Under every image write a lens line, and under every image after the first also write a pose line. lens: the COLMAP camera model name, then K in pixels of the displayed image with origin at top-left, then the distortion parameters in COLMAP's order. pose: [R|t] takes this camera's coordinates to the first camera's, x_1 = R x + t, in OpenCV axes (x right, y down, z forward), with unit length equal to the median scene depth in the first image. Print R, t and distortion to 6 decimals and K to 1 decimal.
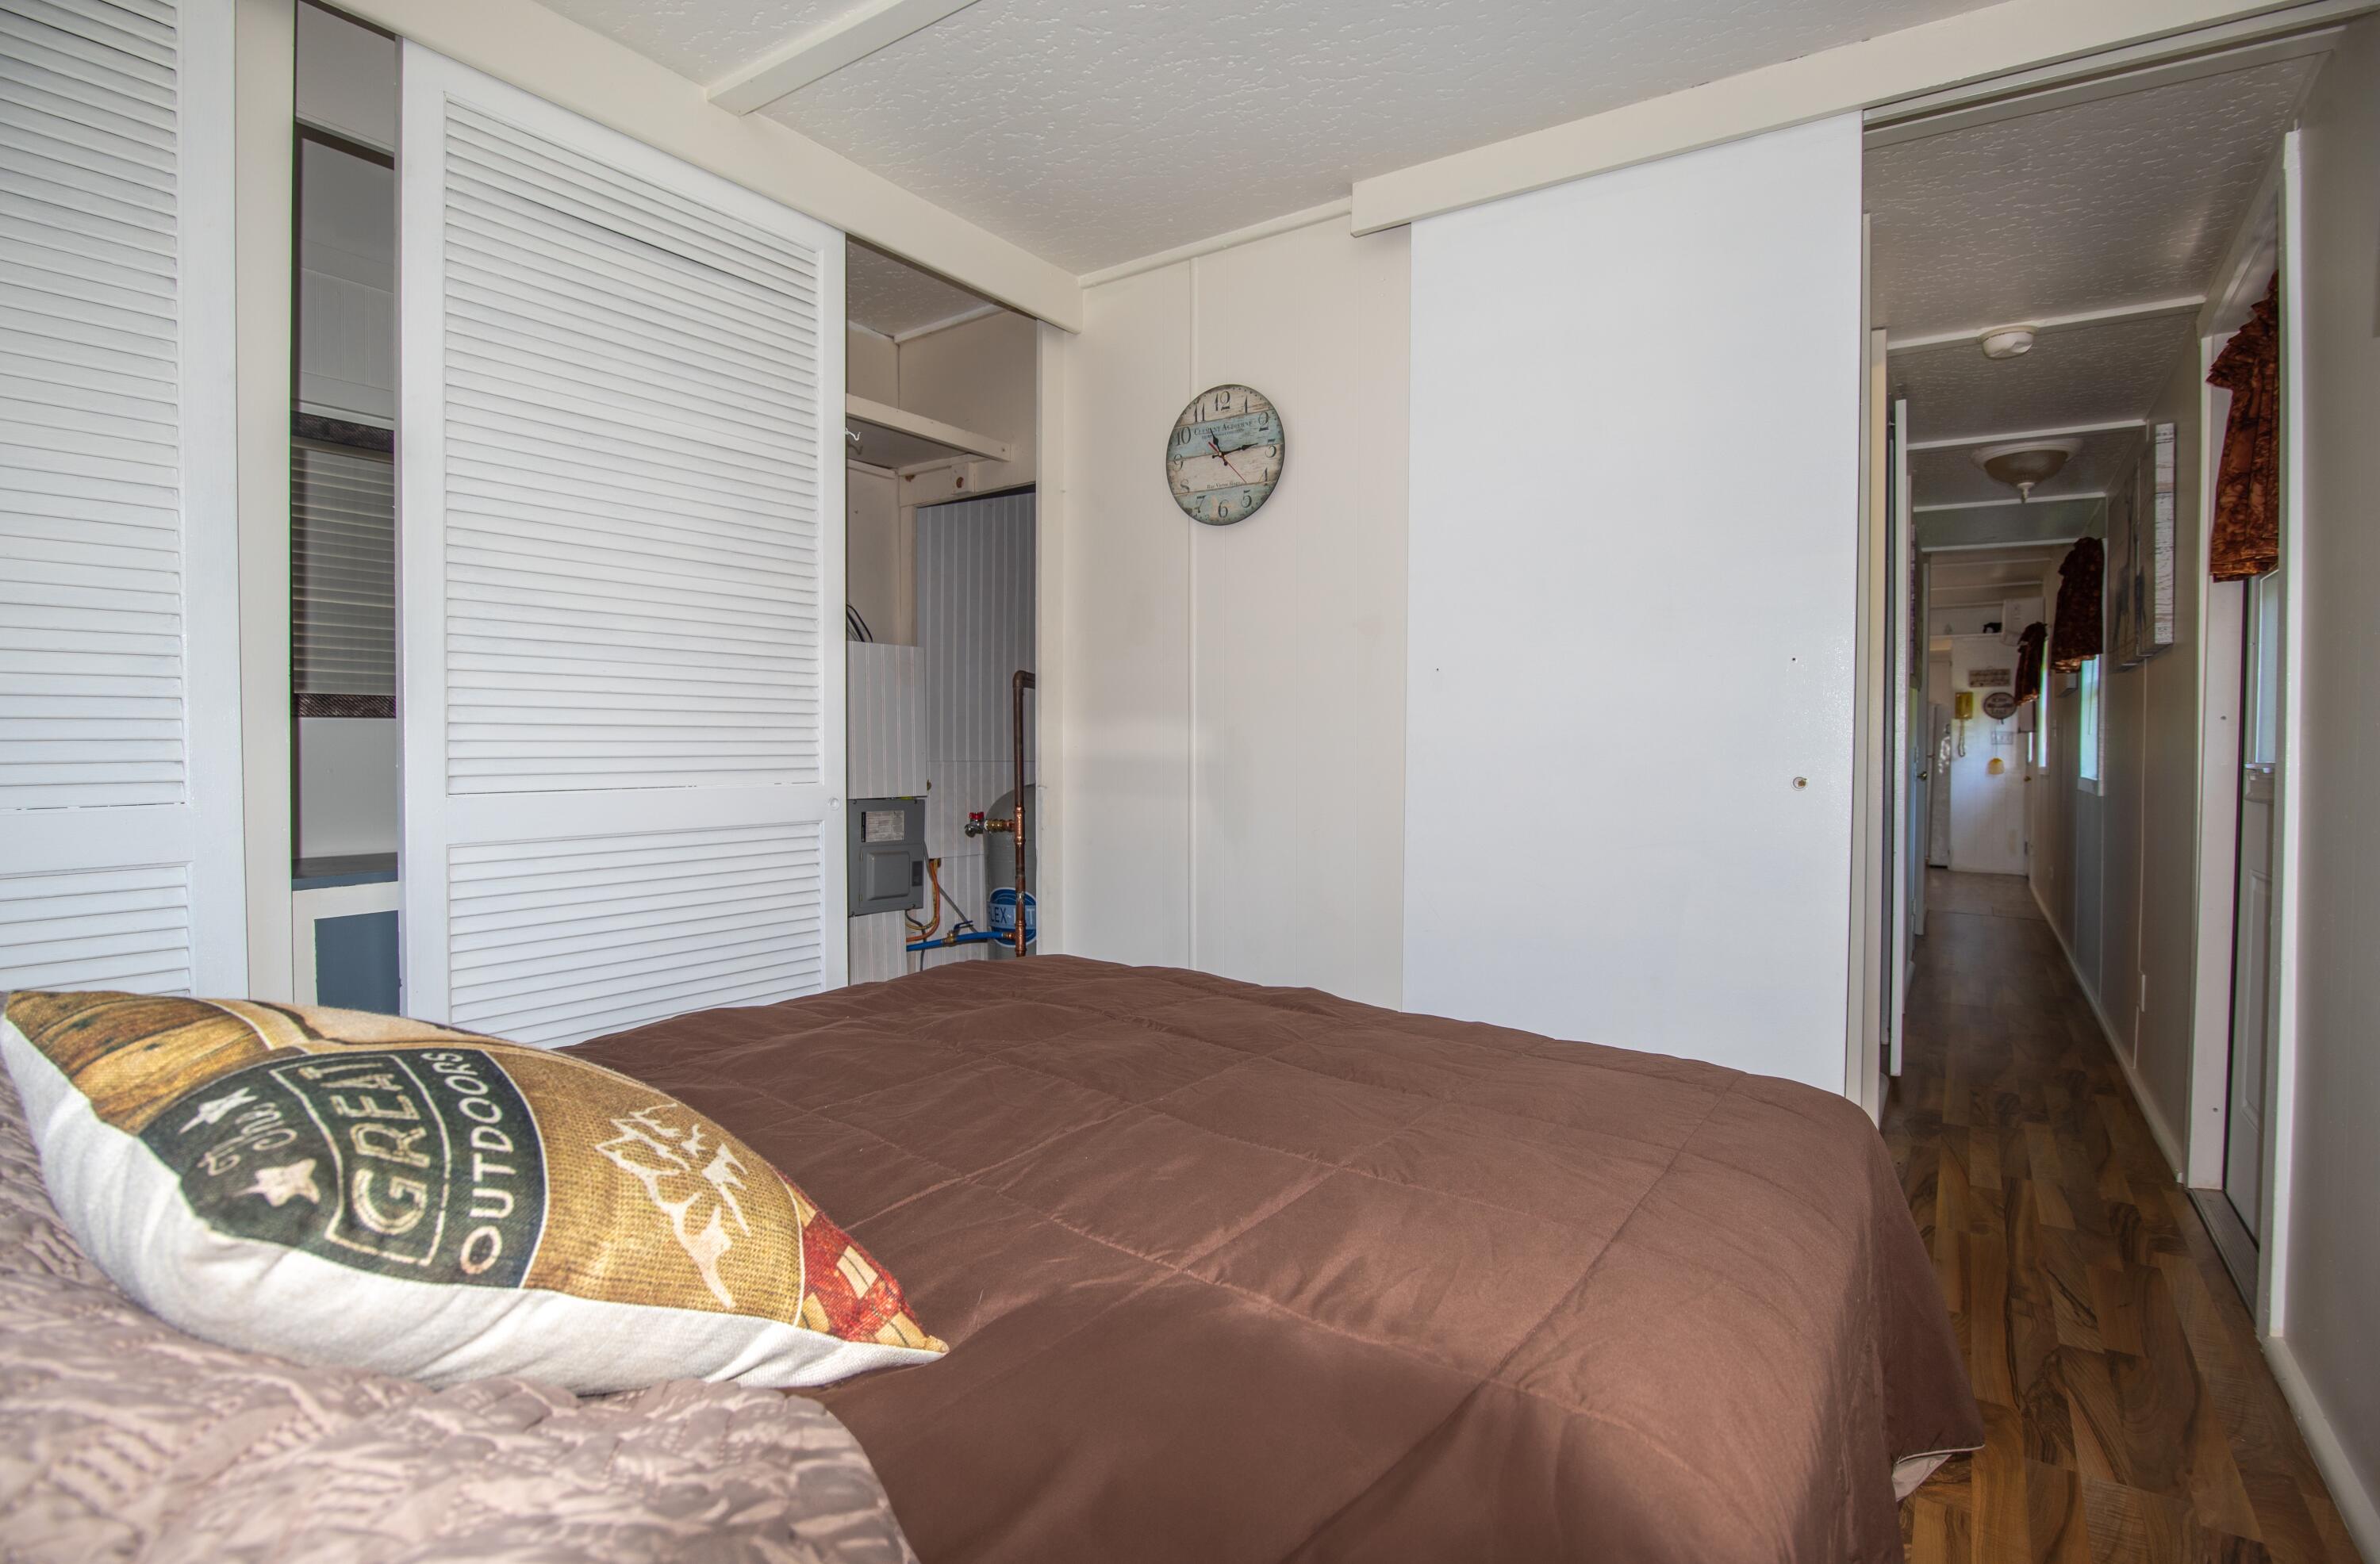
lens RADIAL K [[1168.3, 0, 1184.1], [0, 1168.3, 764.7], [0, 0, 1]] dist [-0.002154, 0.000172]
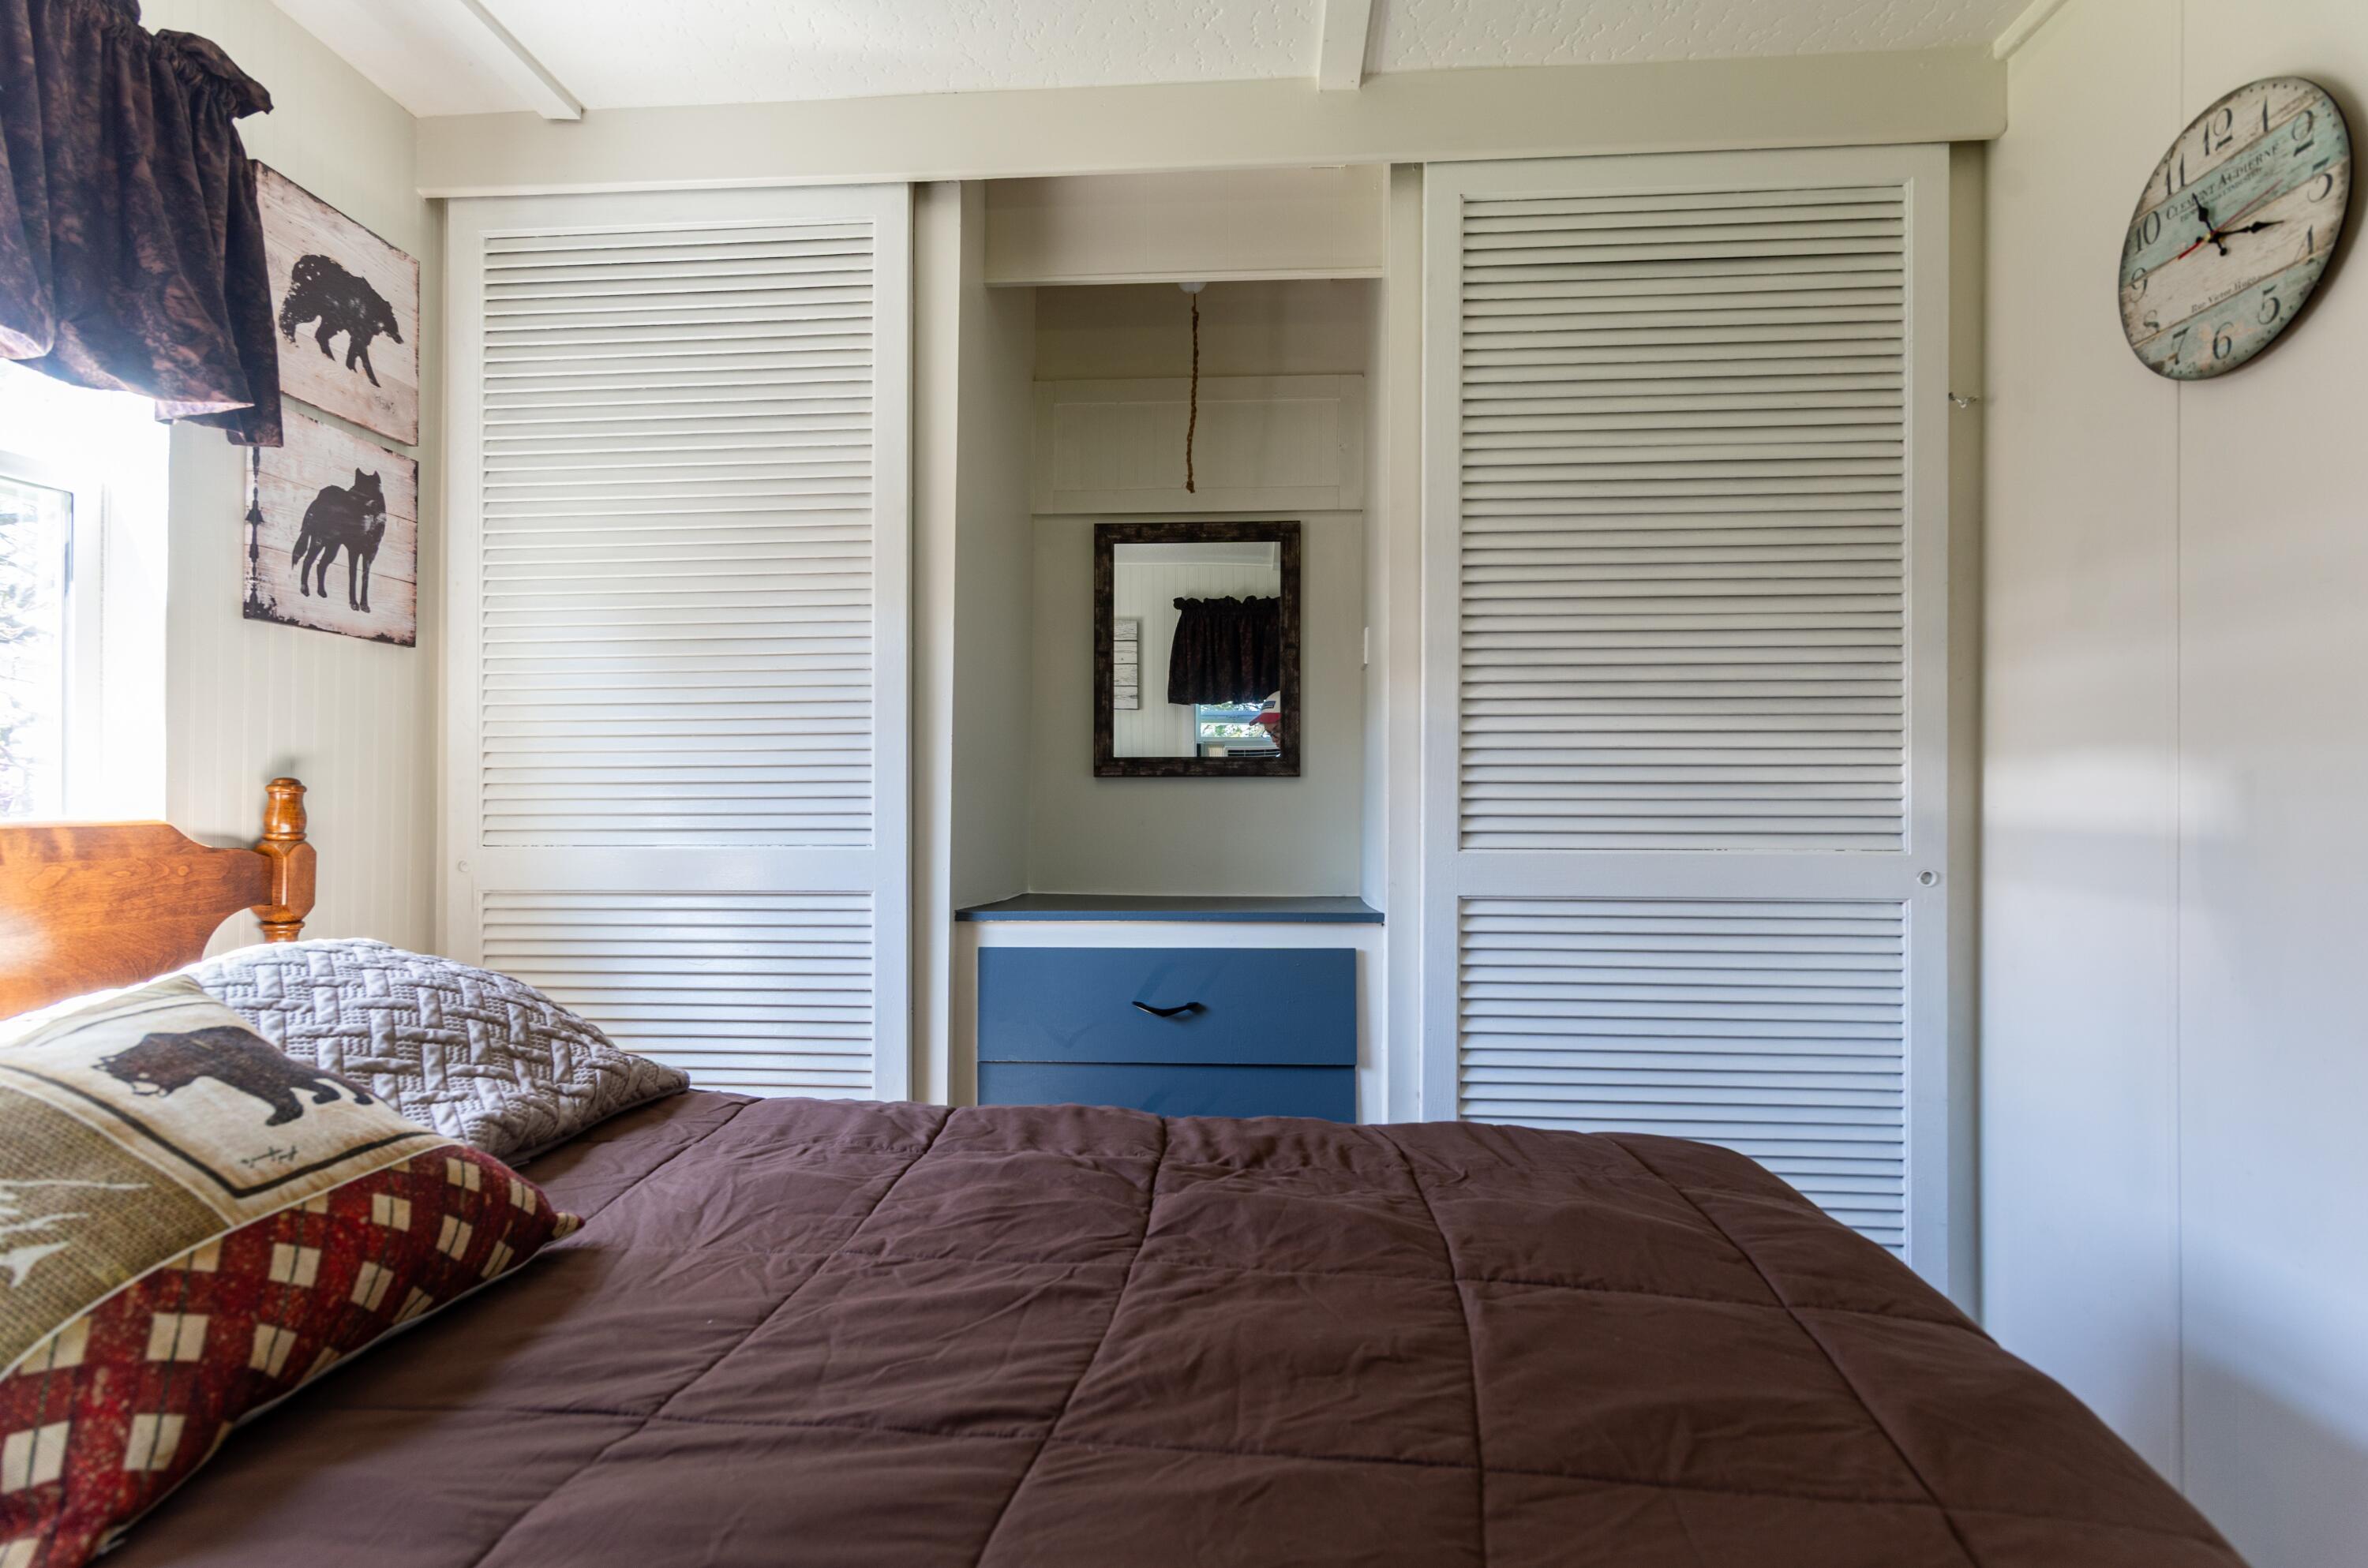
lens RADIAL K [[1162.4, 0, 1184.2], [0, 1162.4, 797.5], [0, 0, 1]] dist [-0.002154, 0.000172]
pose [[0.500565, -0.000020, -0.865699, 0.243461], [-0.018271, 0.999777, -0.010587, -0.007734], [0.865506, 0.021117, 0.500453, 0.361977]]
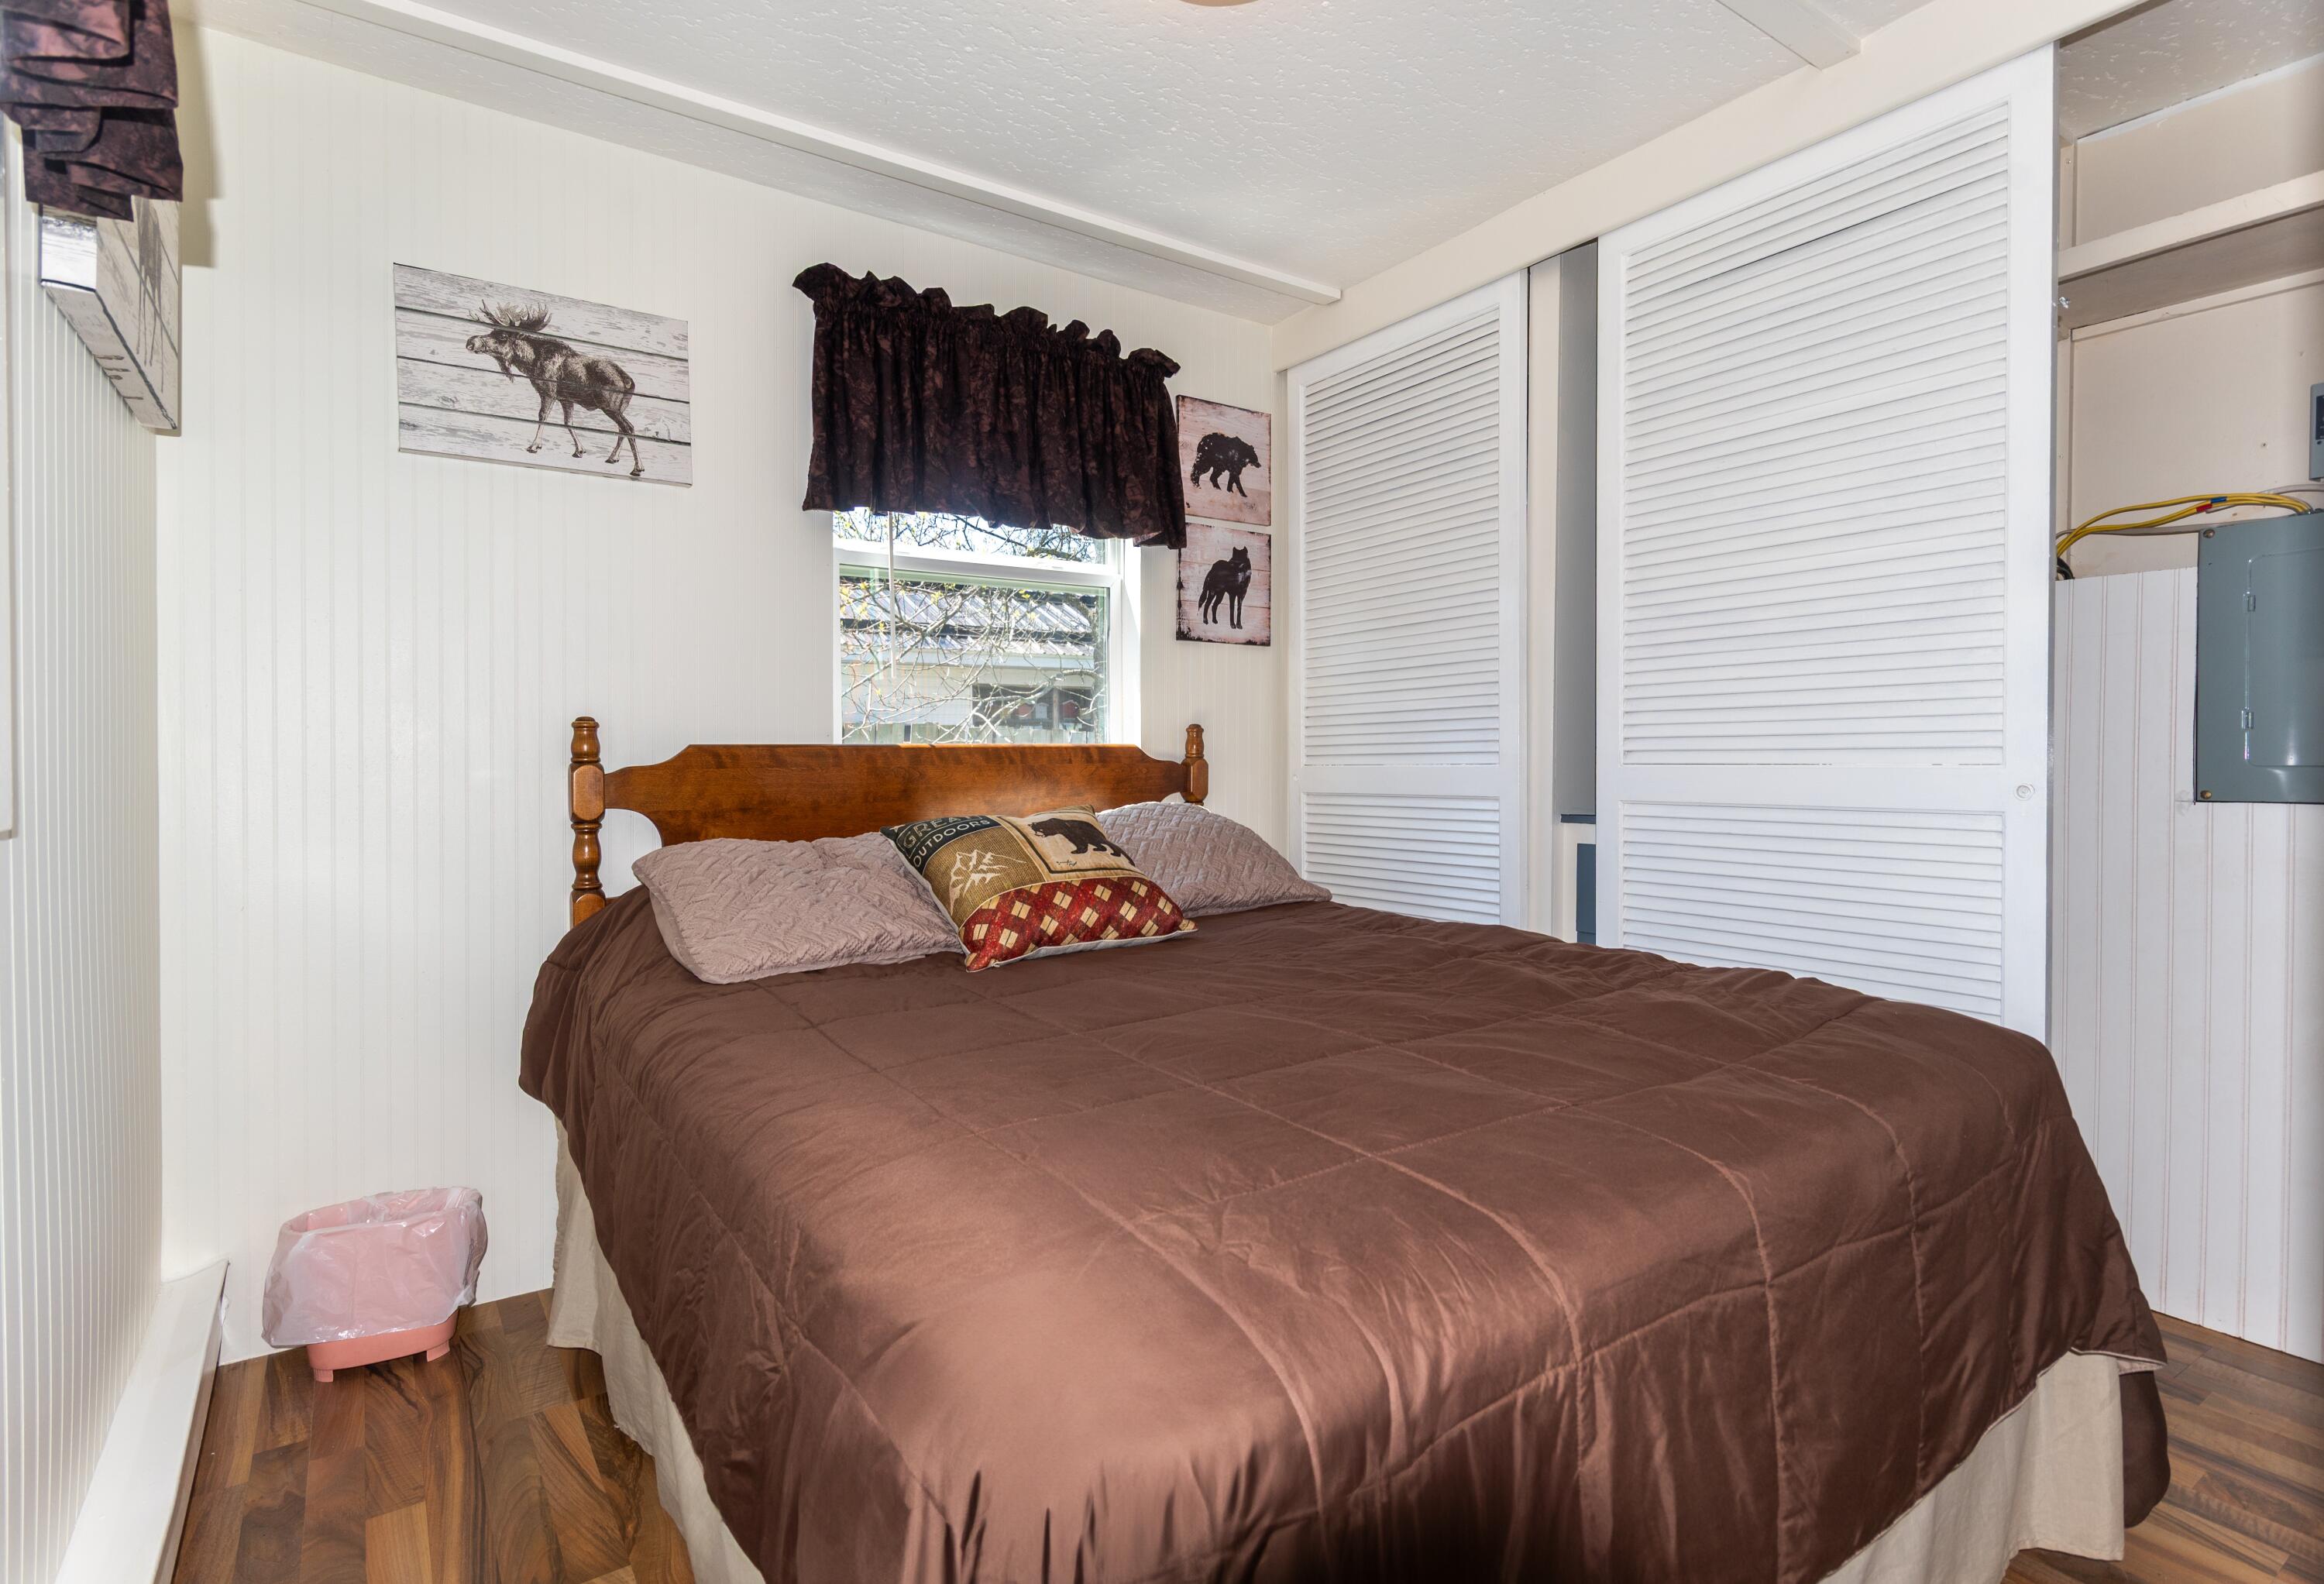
lens RADIAL K [[1203.1, 0, 1157.0], [0, 1203.1, 781.4], [0, 0, 1]] dist [0.000691, 0.000338]
pose [[-0.373776, 0.012226, -0.927438, 0.577777], [-0.014495, 0.999714, 0.019020, 0.017788], [0.927406, 0.020552, -0.373492, 0.662295]]
